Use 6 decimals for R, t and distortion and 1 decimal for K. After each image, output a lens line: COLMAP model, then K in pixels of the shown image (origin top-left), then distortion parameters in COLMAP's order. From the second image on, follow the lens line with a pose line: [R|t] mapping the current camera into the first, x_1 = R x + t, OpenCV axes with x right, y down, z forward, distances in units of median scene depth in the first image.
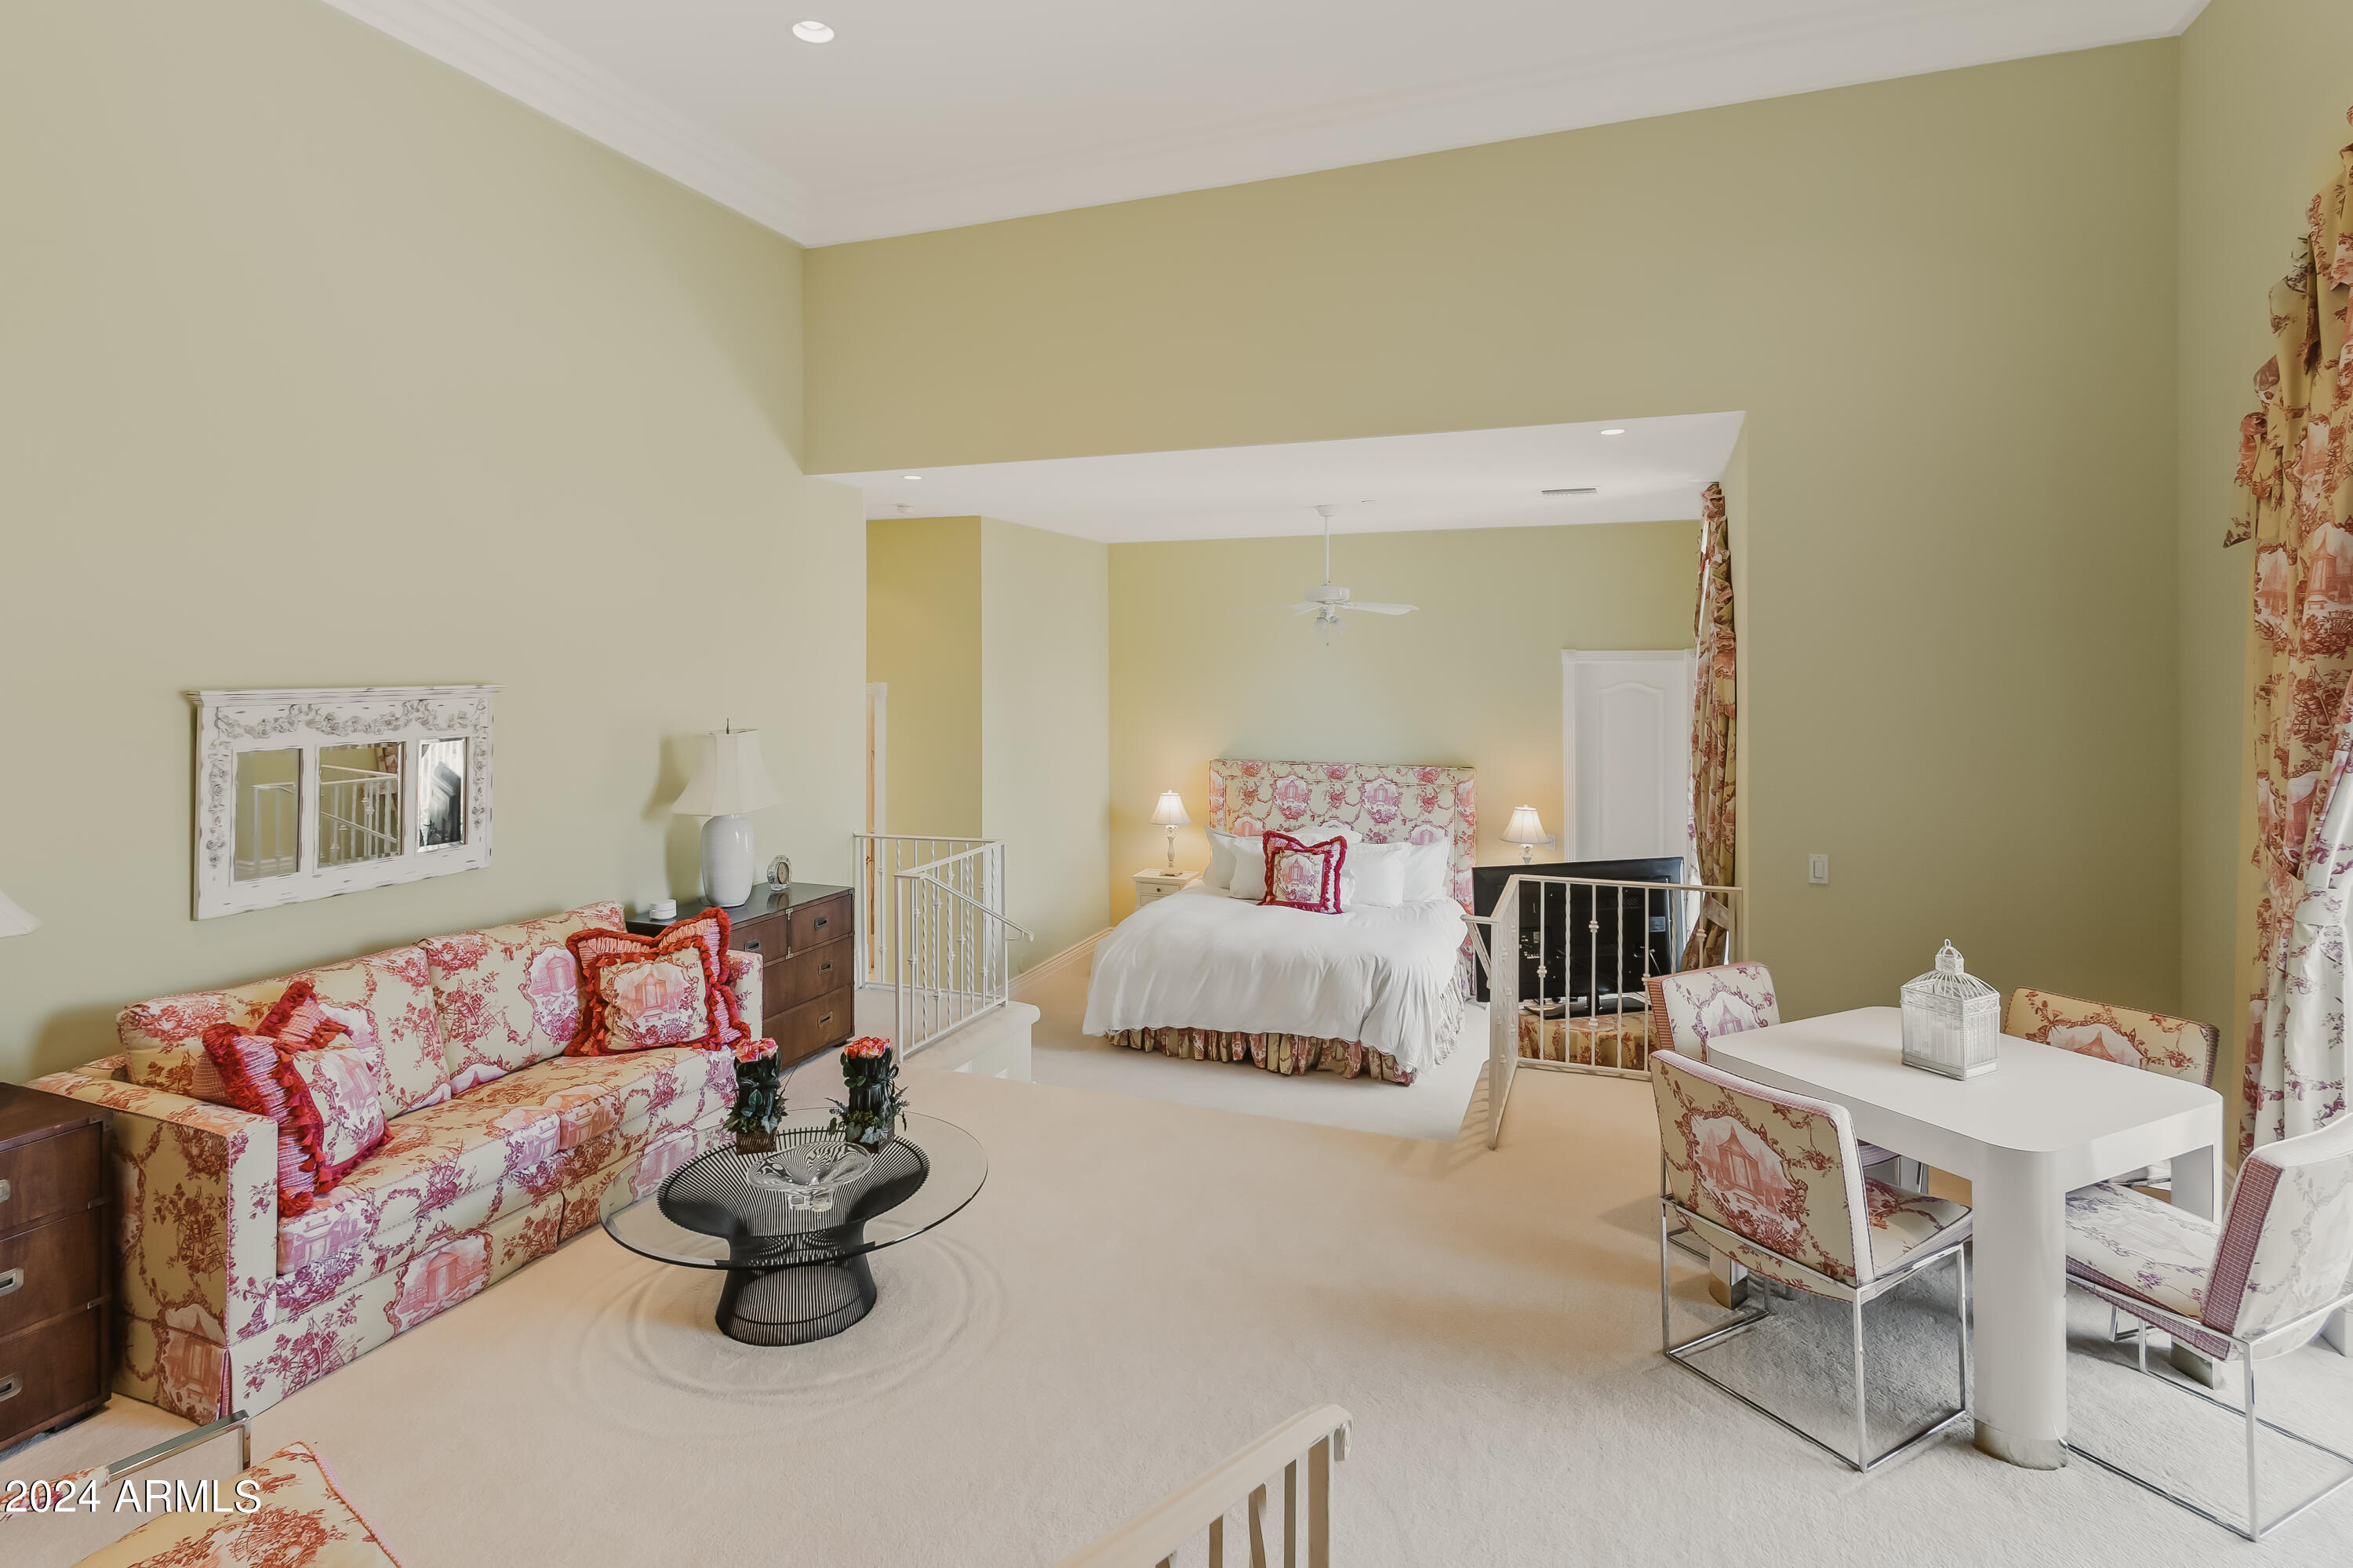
lens RADIAL K [[1207.2, 0, 1145.2], [0, 1207.2, 664.1], [0, 0, 1]] dist [0.003050, 0.000482]
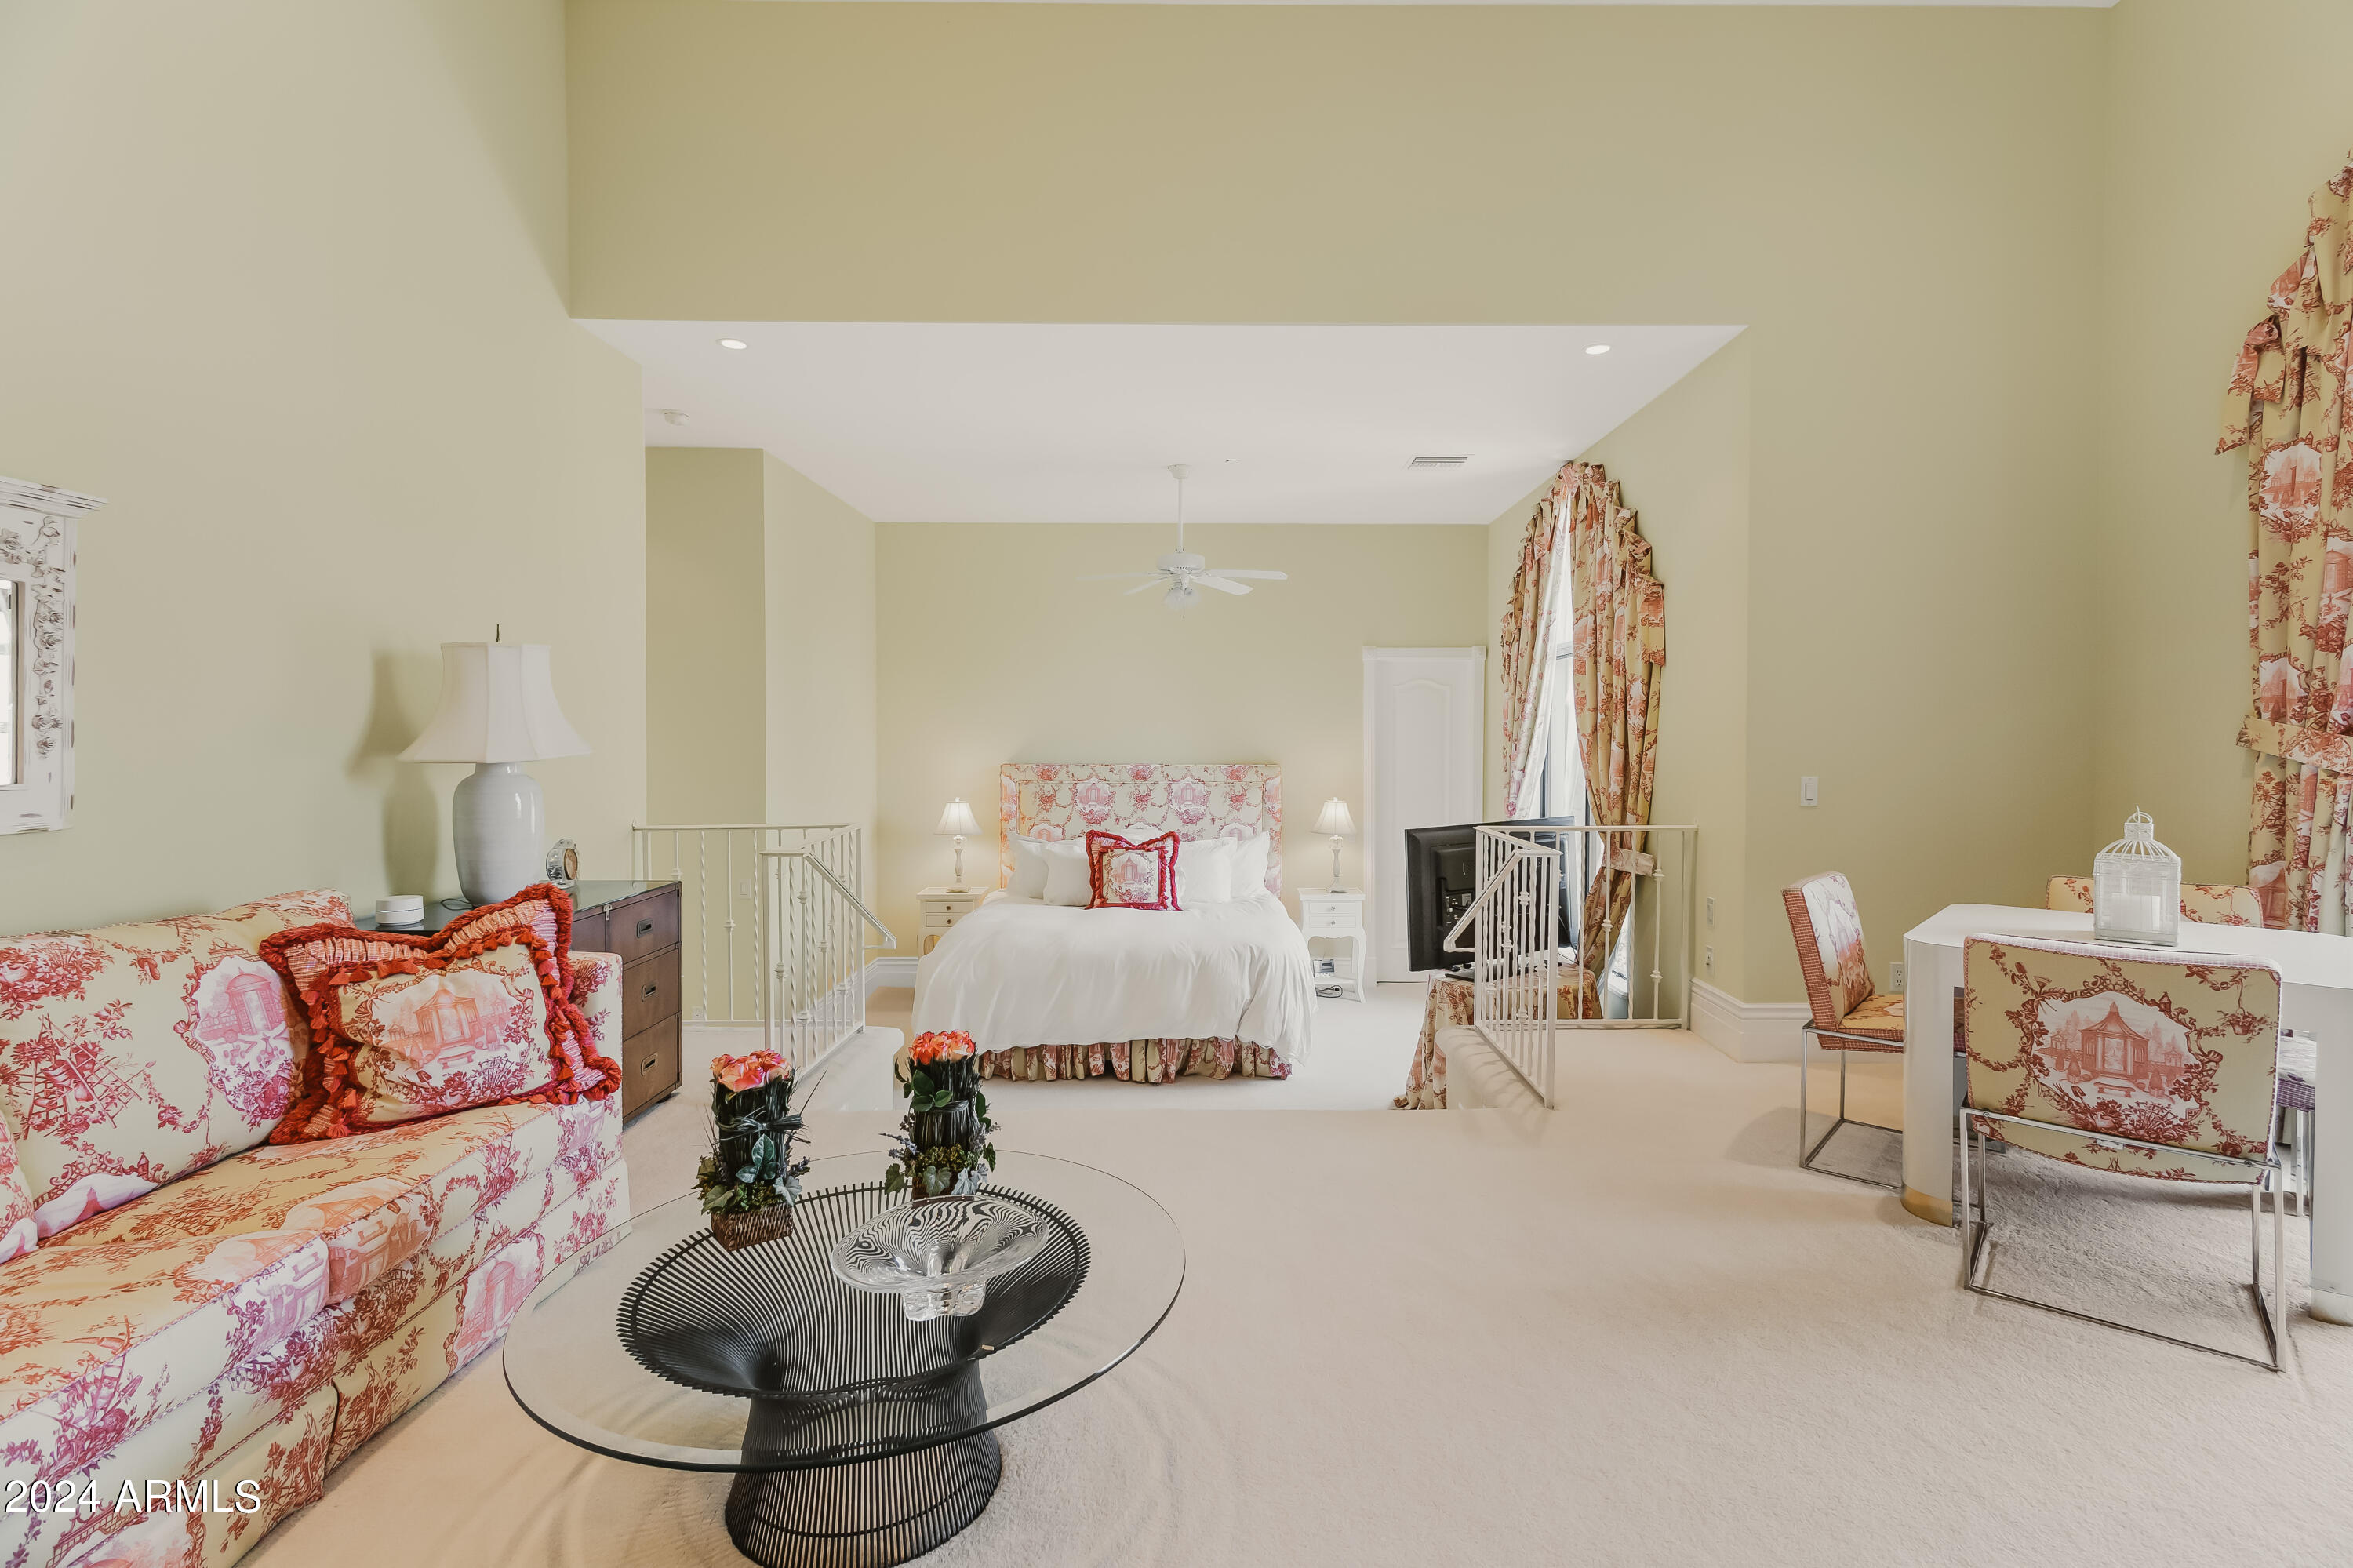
lens RADIAL K [[1116.9, 0, 1209.3], [0, 1116.9, 758.1], [0, 0, 1]] dist [0.014182, -0.007129]
pose [[0.924666, -0.006079, 0.380731, -0.269024], [-0.000497, 0.999852, 0.017171, 0.131881], [-0.380779, -0.016067, 0.924527, 0.344353]]
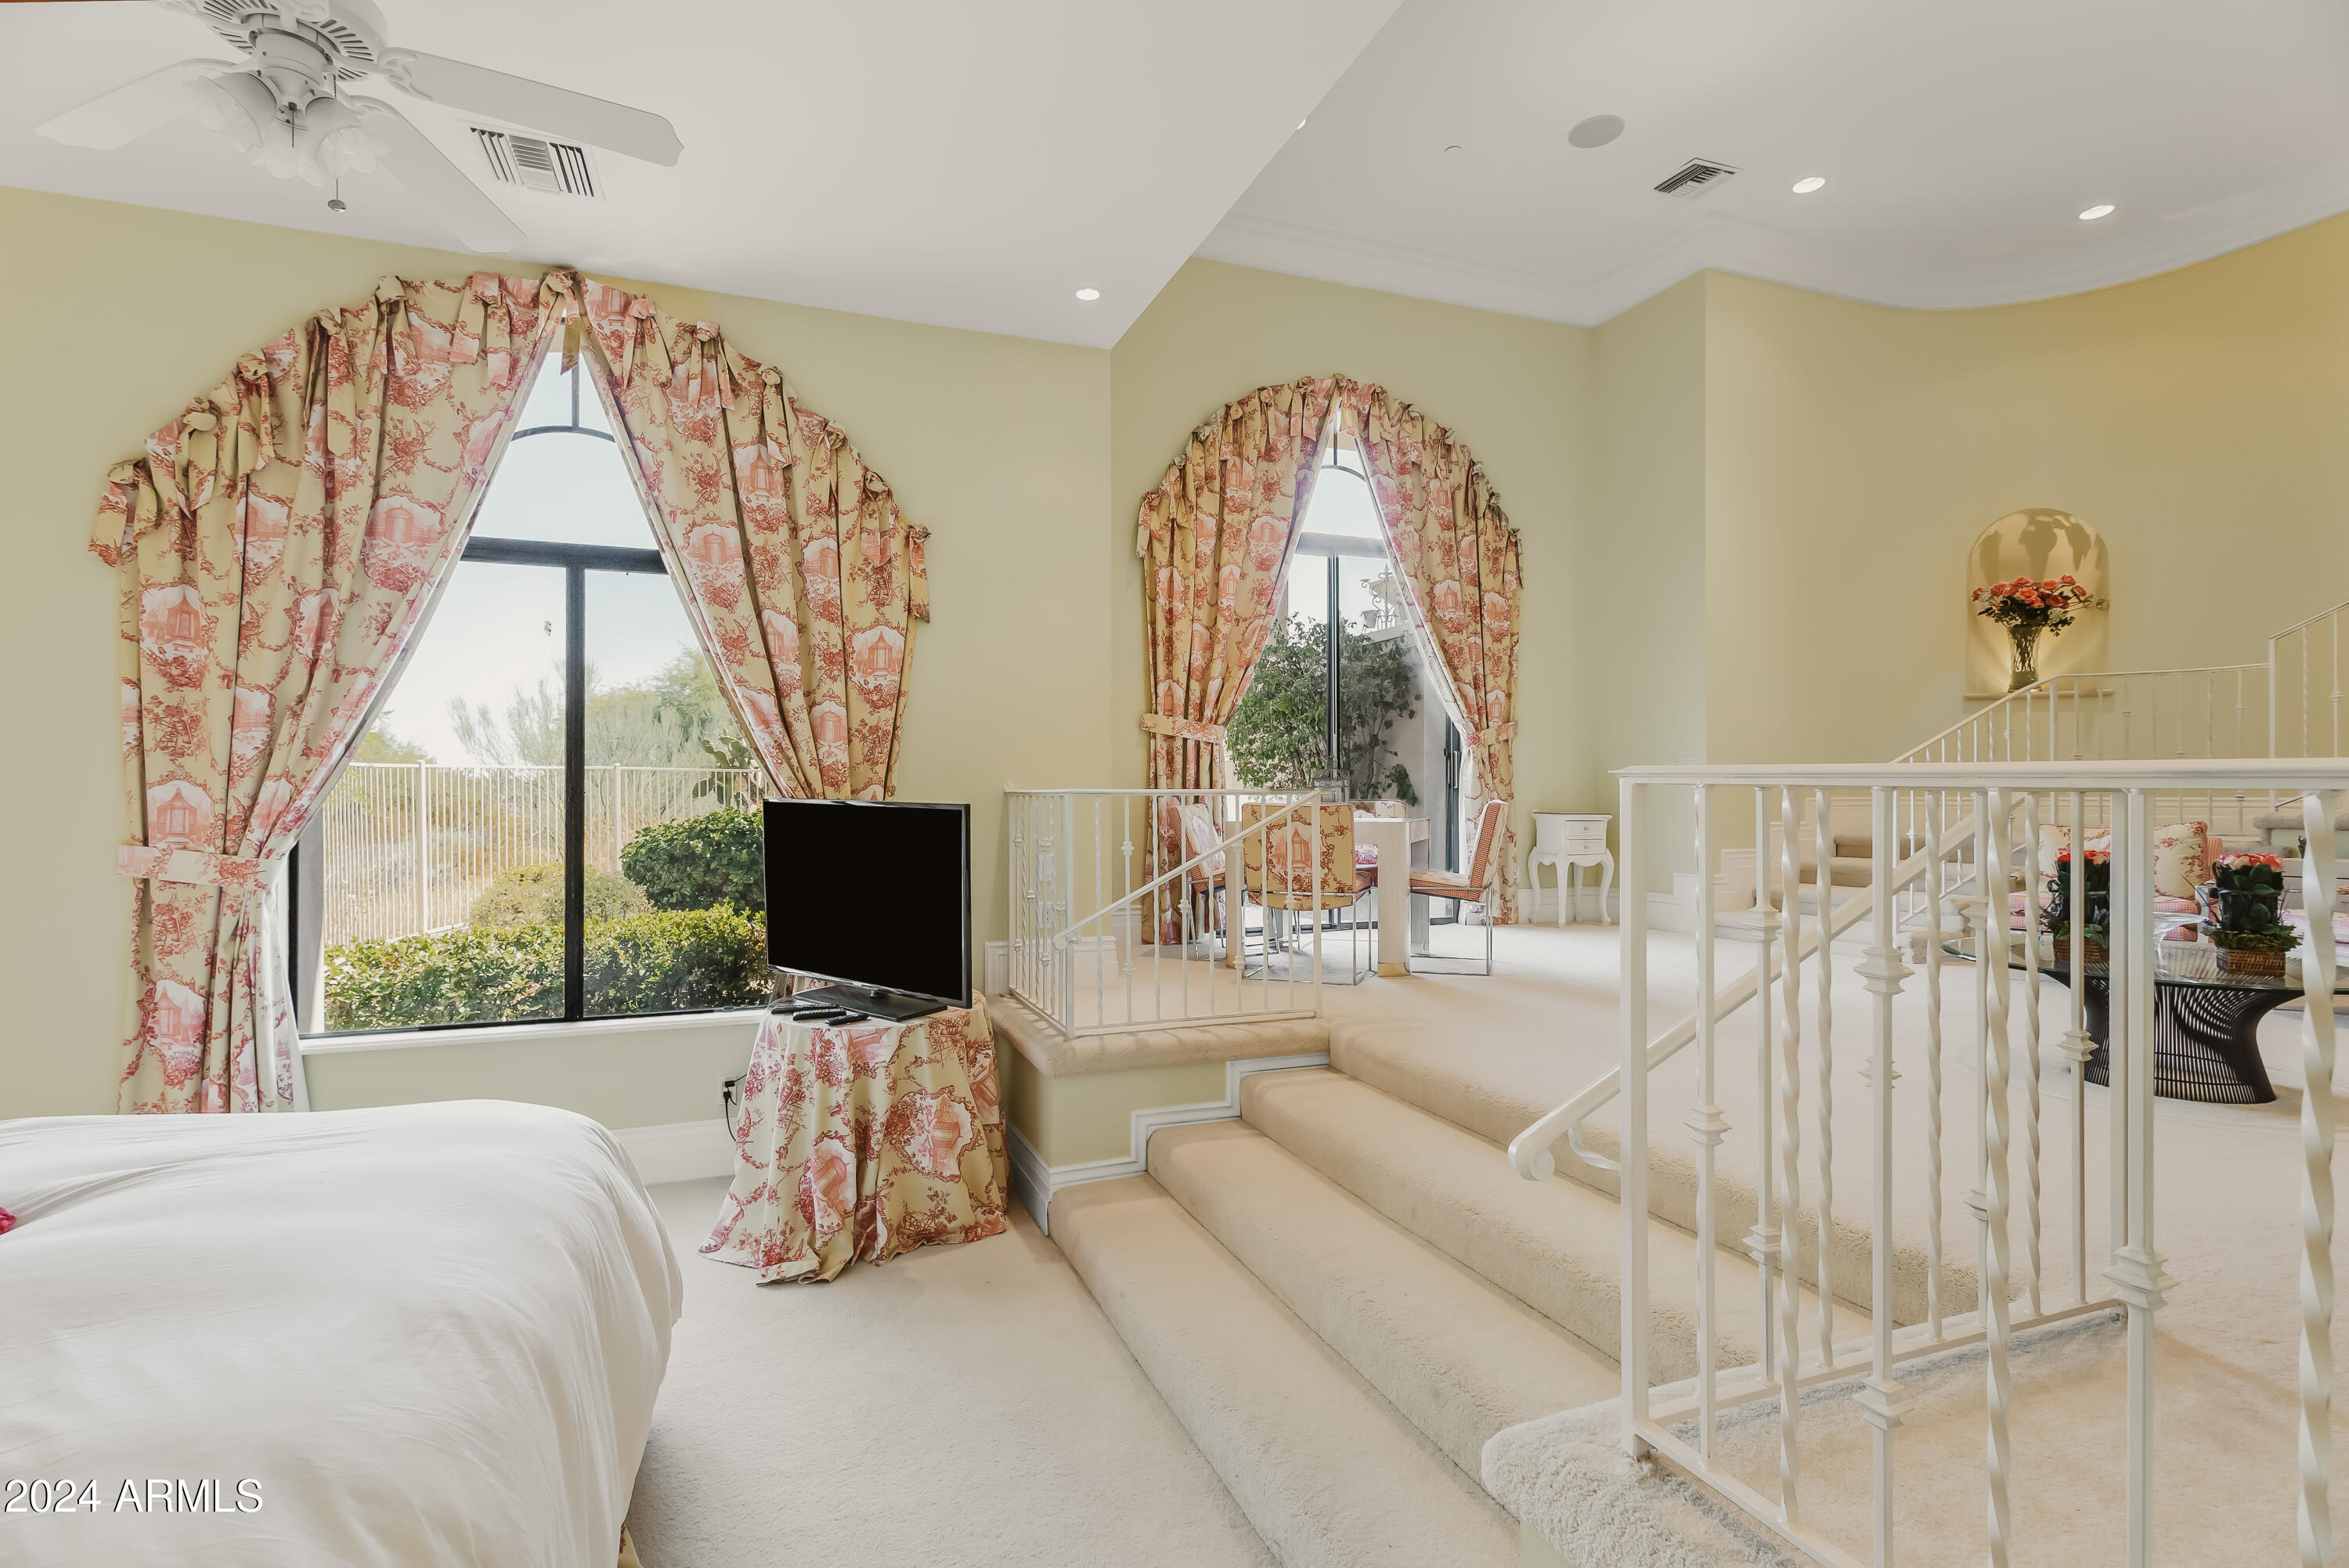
lens RADIAL K [[1104.8, 0, 1161.7], [0, 1104.8, 792.8], [0, 0, 1]] dist [0.007497, -0.000076]
pose [[-0.682658, 0.000968, 0.730738, -0.311004], [0.003787, 0.999990, 0.002214, 0.215820], [-0.730728, 0.004278, -0.682655, 1.784477]]
